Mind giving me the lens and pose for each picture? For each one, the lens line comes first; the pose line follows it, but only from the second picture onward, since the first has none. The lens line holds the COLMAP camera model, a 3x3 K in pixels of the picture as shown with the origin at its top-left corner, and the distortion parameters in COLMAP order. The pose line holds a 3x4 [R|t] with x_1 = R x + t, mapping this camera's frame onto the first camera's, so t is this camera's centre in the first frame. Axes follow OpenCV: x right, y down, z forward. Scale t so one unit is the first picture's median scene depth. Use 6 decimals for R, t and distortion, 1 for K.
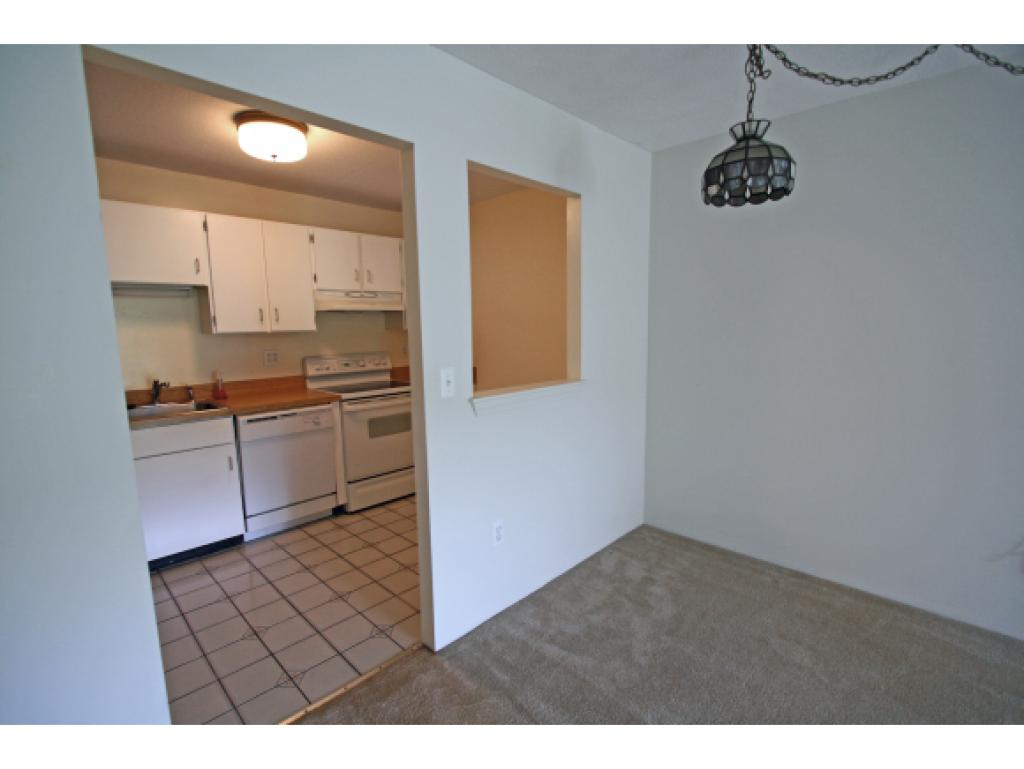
lens RADIAL K [[471.9, 0, 509.4], [0, 471.9, 392.7], [0, 0, 1]] dist [-0.011337, 0.000204]
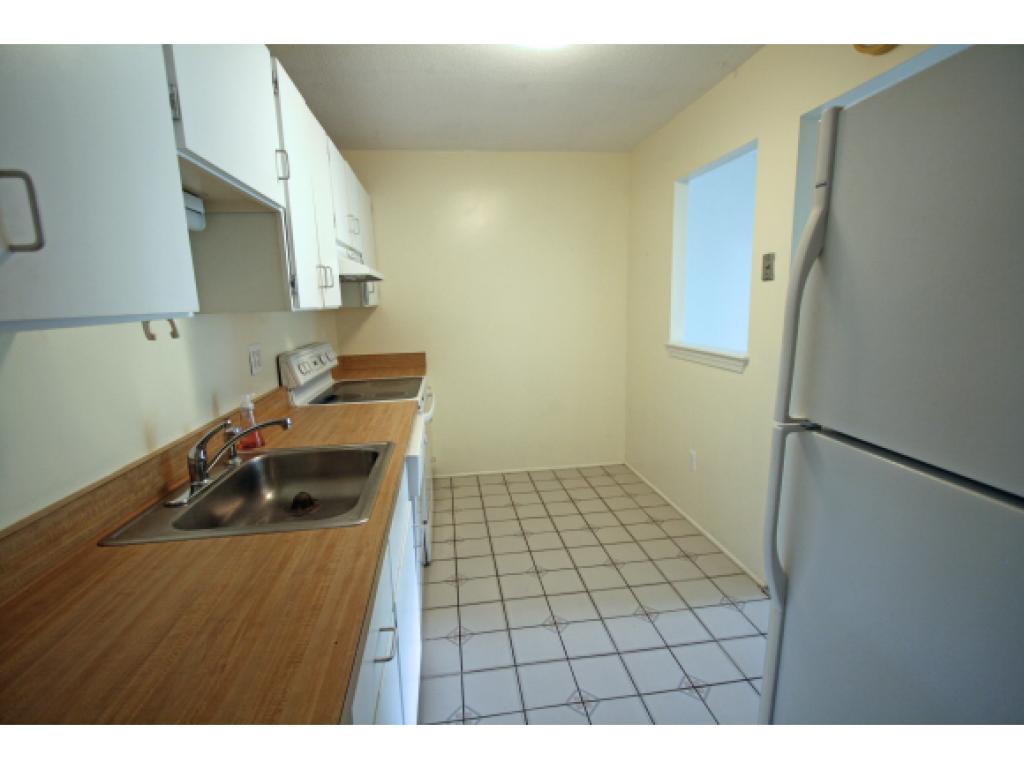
lens RADIAL K [[471.9, 0, 512.9], [0, 471.9, 389.0], [0, 0, 1]] dist [-0.011337, 0.000204]
pose [[0.612490, -0.148645, 0.776377, -0.796180], [0.131670, 0.987624, 0.085214, -0.050278], [-0.779435, 0.050033, 0.624482, 0.458464]]
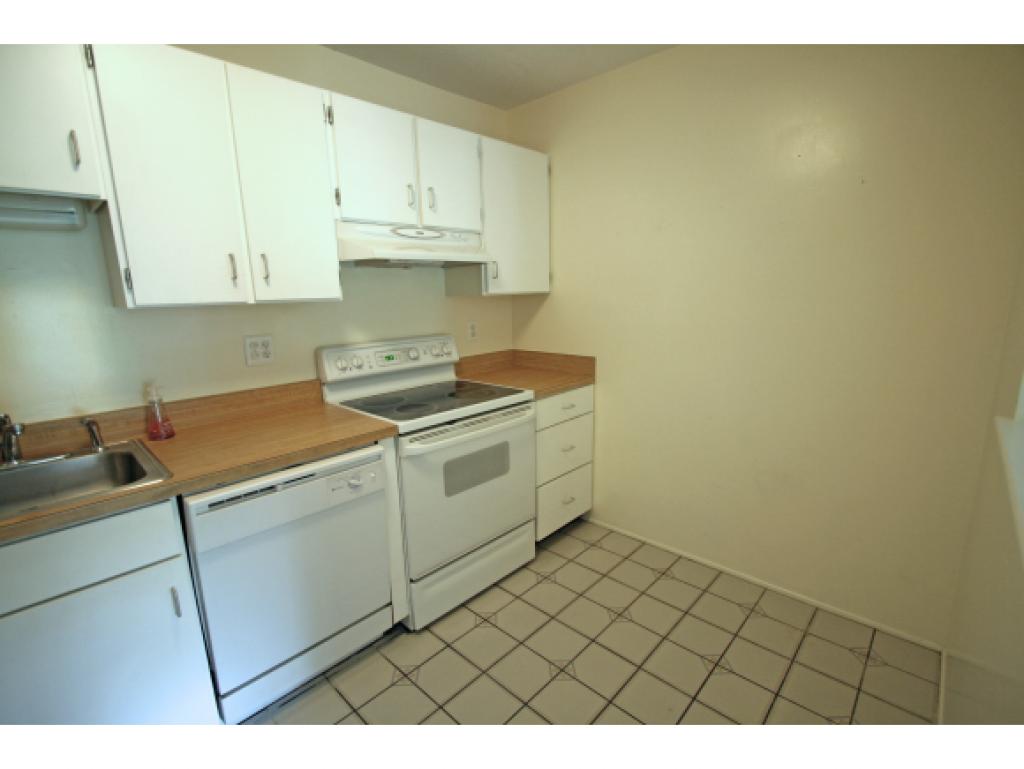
lens RADIAL K [[471.9, 0, 509.1], [0, 471.9, 391.4], [0, 0, 1]] dist [-0.011337, 0.000204]
pose [[0.999907, -0.009906, 0.009350, -0.236937], [0.009263, 0.997743, 0.066507, -0.064332], [-0.009988, -0.066414, 0.997742, 0.480946]]
